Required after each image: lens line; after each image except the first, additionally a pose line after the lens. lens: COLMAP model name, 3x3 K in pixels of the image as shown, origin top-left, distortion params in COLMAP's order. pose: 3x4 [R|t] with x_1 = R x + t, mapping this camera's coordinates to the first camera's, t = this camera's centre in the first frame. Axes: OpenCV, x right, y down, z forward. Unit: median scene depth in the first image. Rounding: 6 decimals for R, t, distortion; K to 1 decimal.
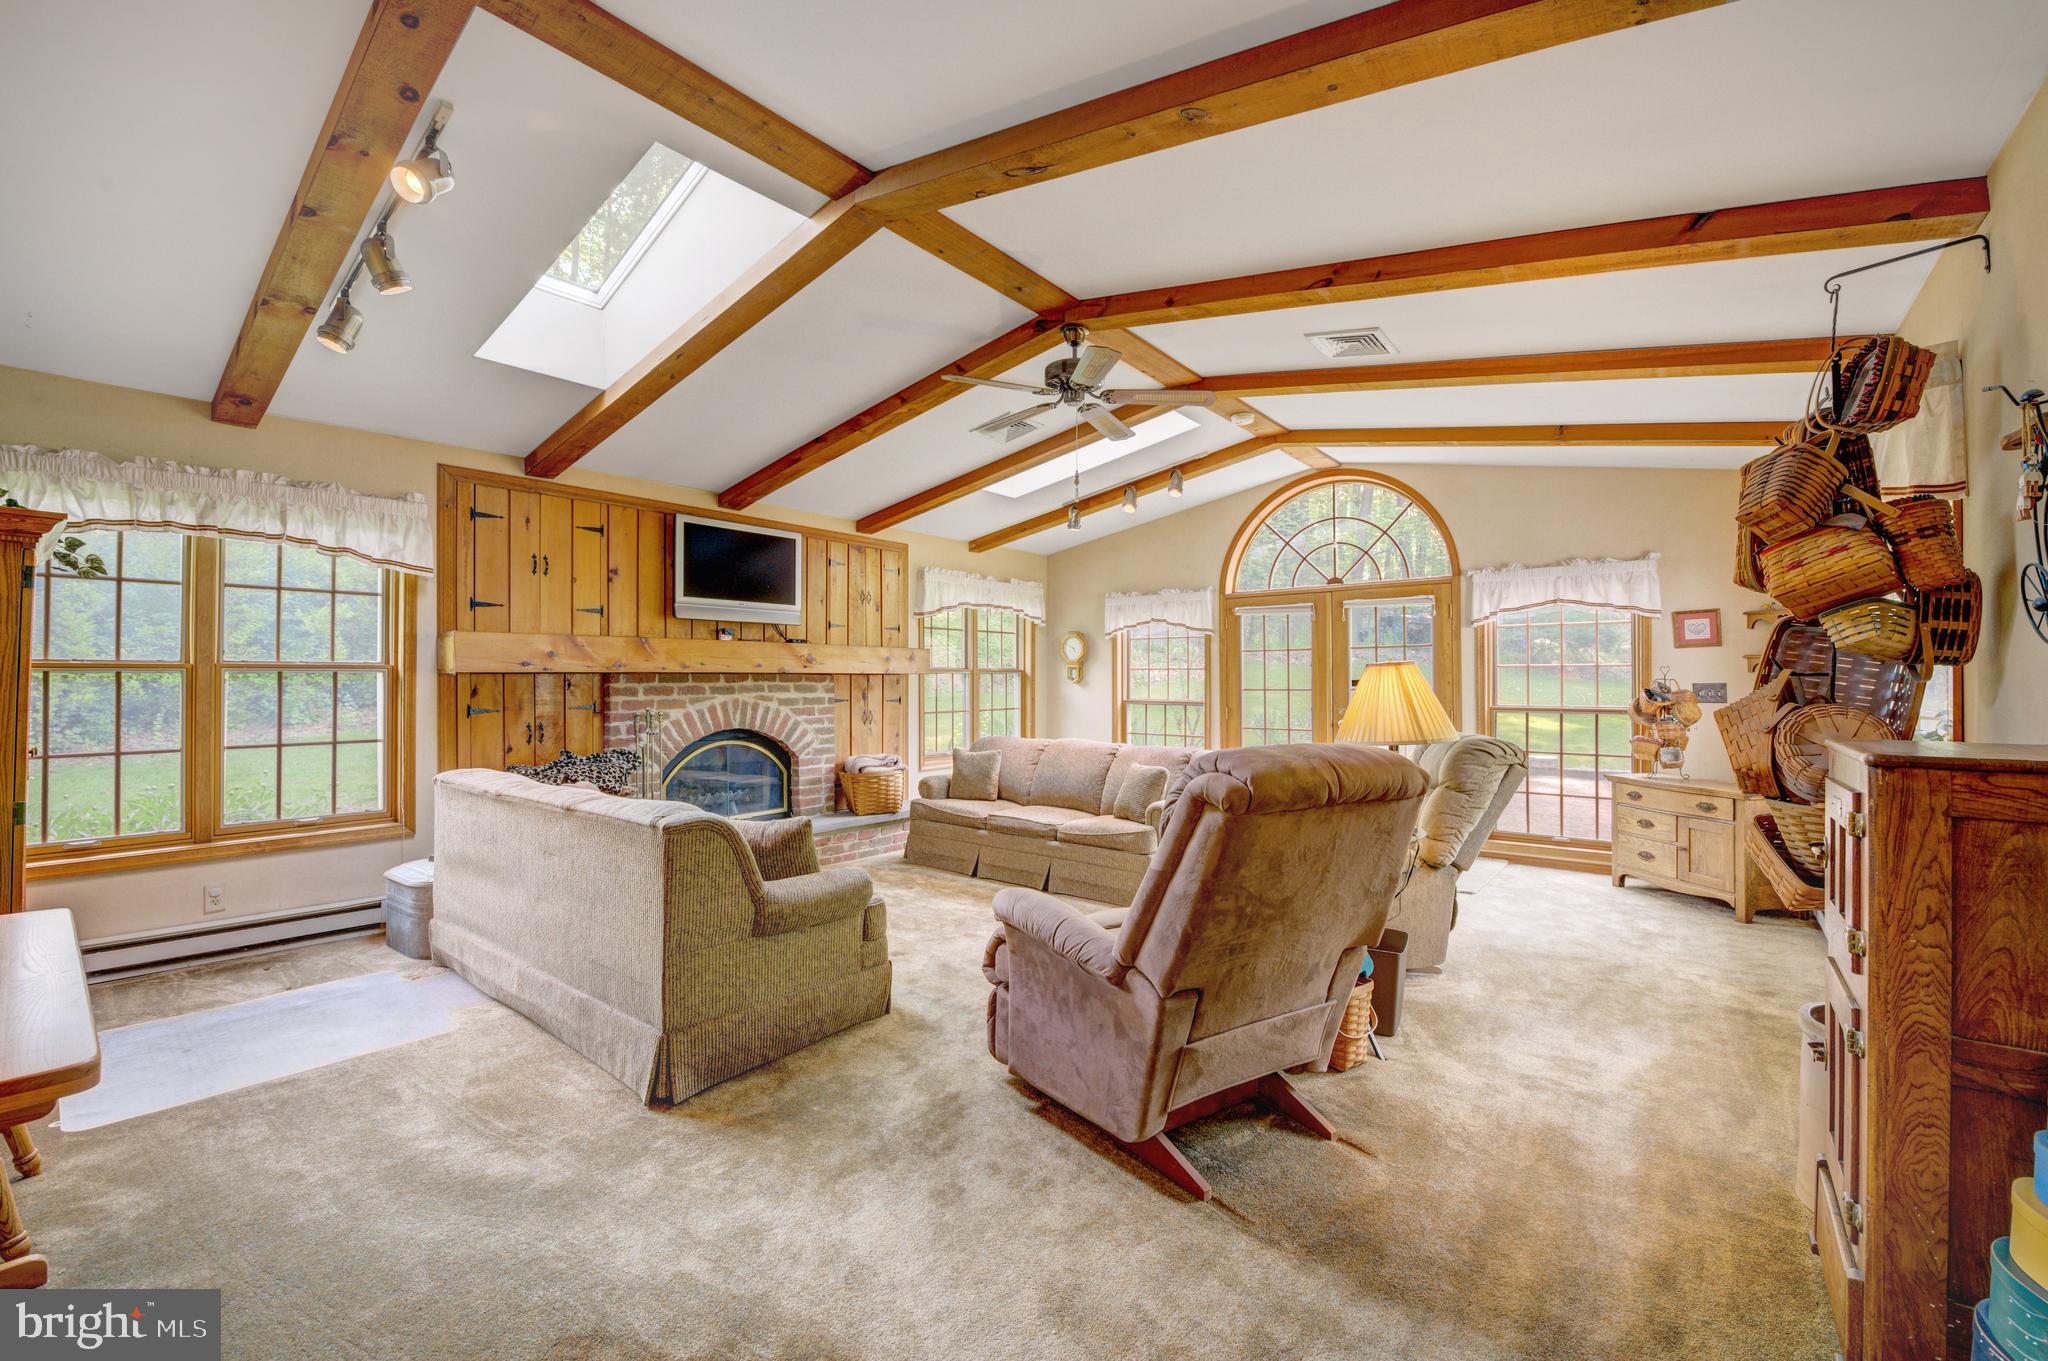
lens RADIAL K [[823.8, 0, 1026.1], [0, 823.8, 673.7], [0, 0, 1]] dist [-0.018645, -0.000199]
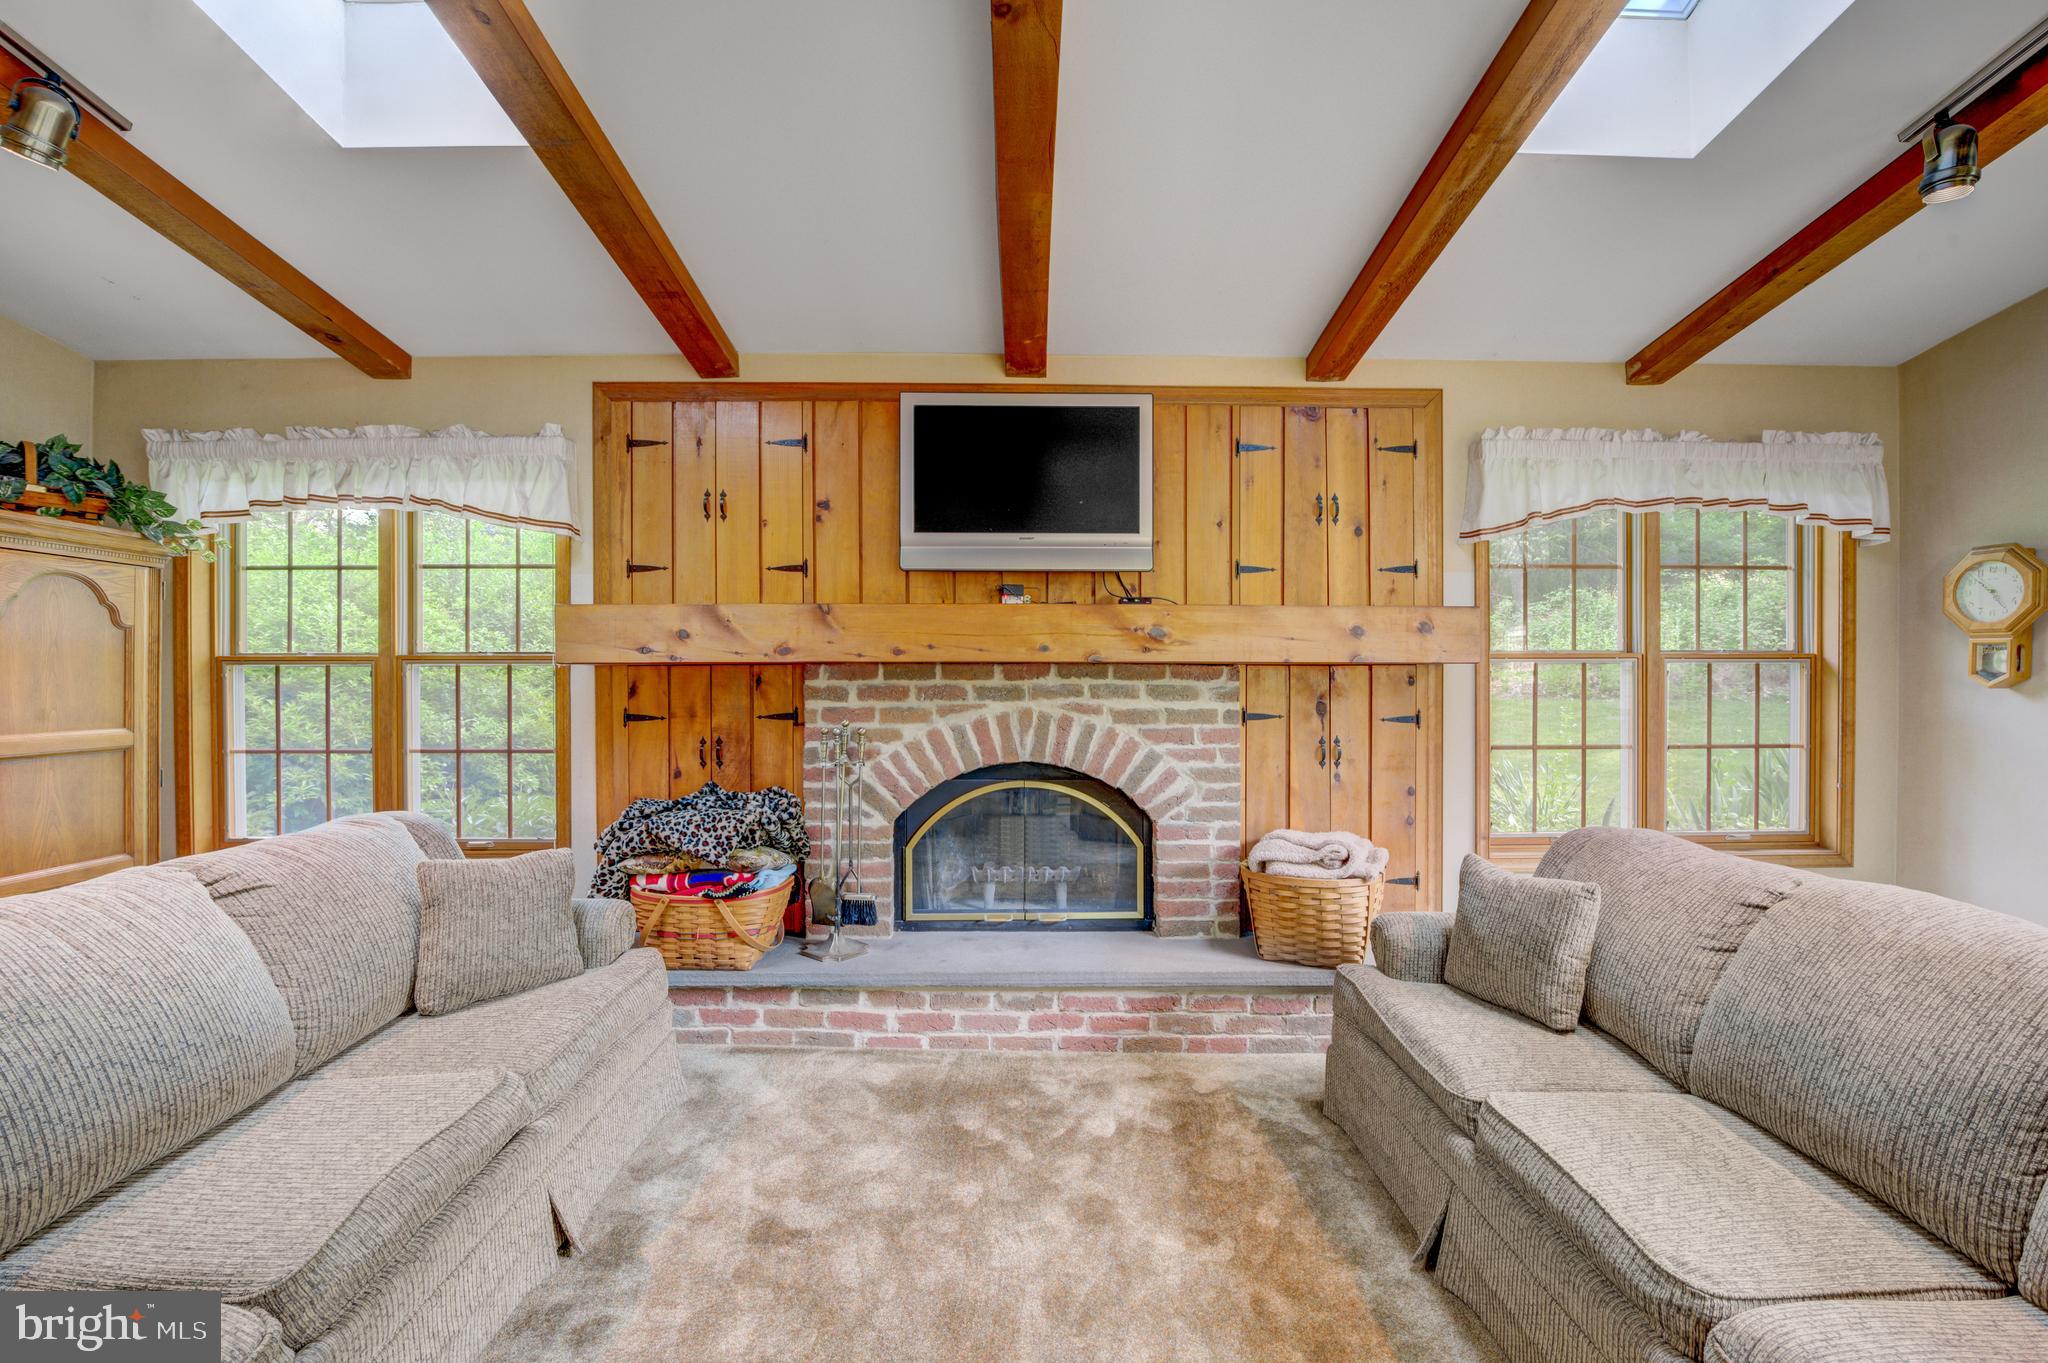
lens RADIAL K [[823.8, 0, 1020.4], [0, 823.8, 676.2], [0, 0, 1]] dist [-0.018645, -0.000199]
pose [[0.639746, 0.003034, -0.768580, 0.075665], [0.003115, 0.999974, 0.006541, 0.004438], [0.768580, -0.006579, 0.639720, 0.616950]]
